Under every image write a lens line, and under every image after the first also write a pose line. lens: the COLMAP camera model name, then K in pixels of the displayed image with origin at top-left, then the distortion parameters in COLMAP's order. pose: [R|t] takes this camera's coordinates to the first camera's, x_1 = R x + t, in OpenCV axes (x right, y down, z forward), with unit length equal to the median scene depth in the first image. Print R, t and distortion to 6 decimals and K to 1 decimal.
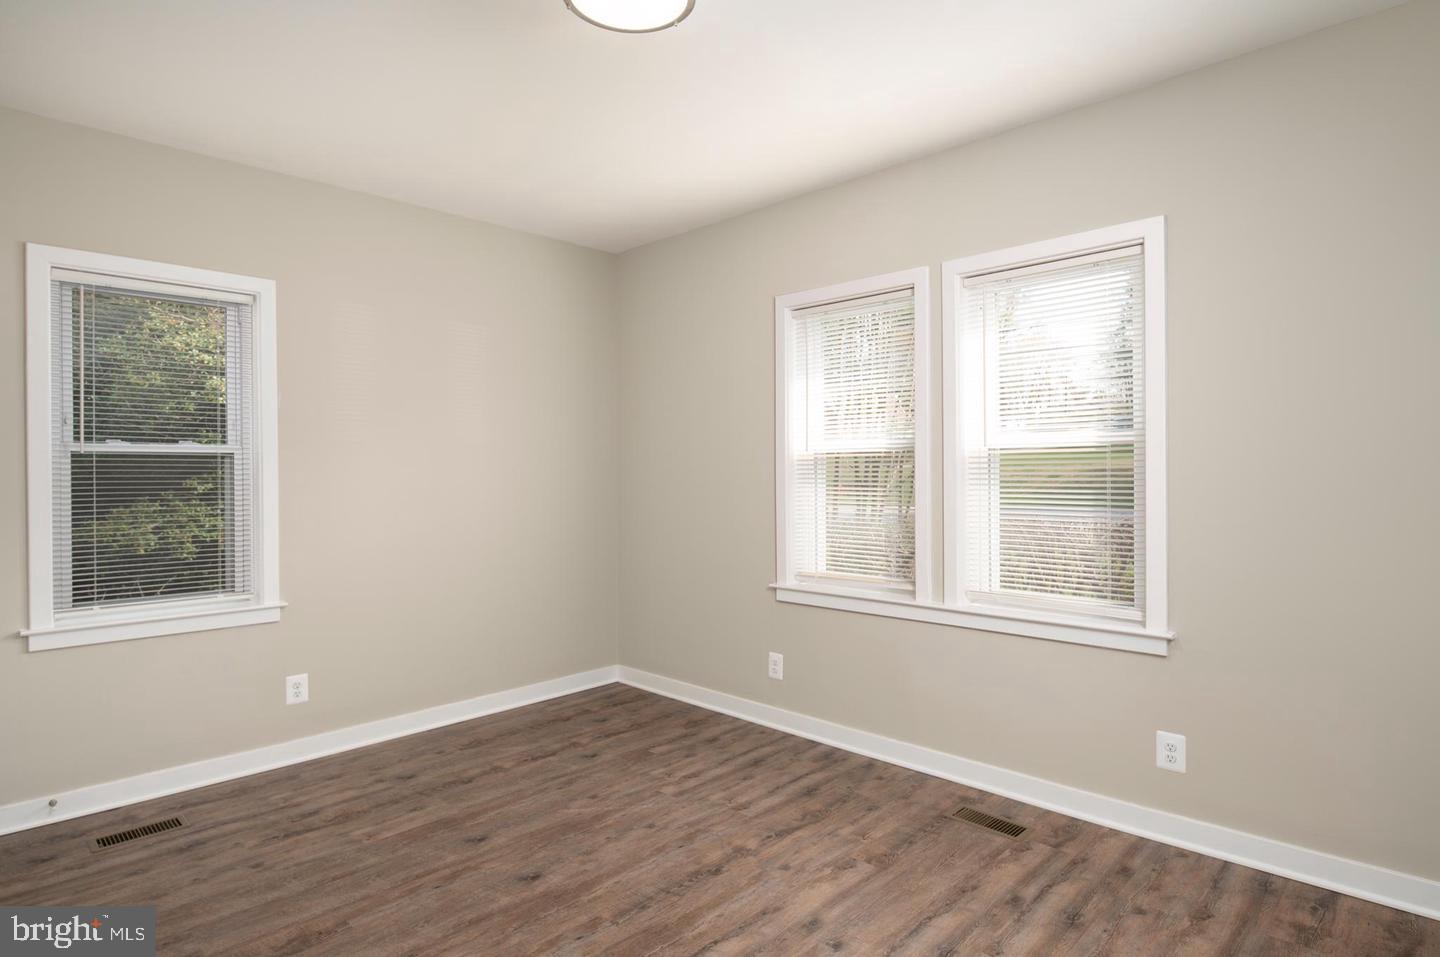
lens RADIAL K [[779.3, 0, 717.5], [0, 779.3, 474.6], [0, 0, 1]] dist [-0.005359, -0.003931]
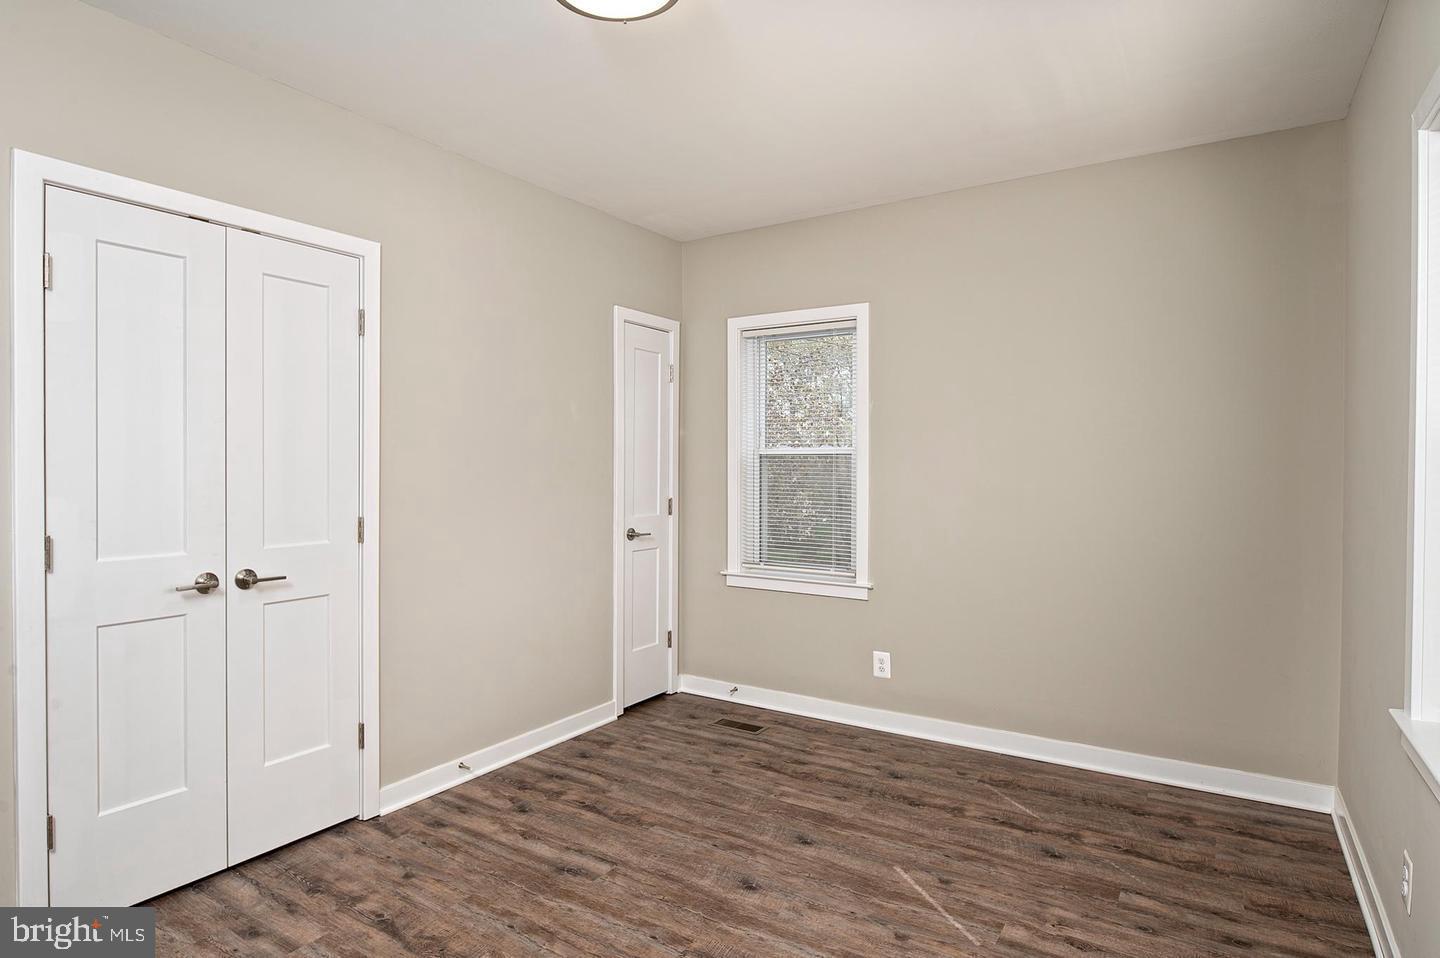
lens RADIAL K [[779.3, 0, 717.5], [0, 779.3, 475.1], [0, 0, 1]] dist [-0.005359, -0.003931]
pose [[0.207789, 0.015652, -0.978048, 0.560493], [-0.011698, 0.999840, 0.013515, -0.009143], [0.978104, 0.008633, 0.207939, 0.601518]]
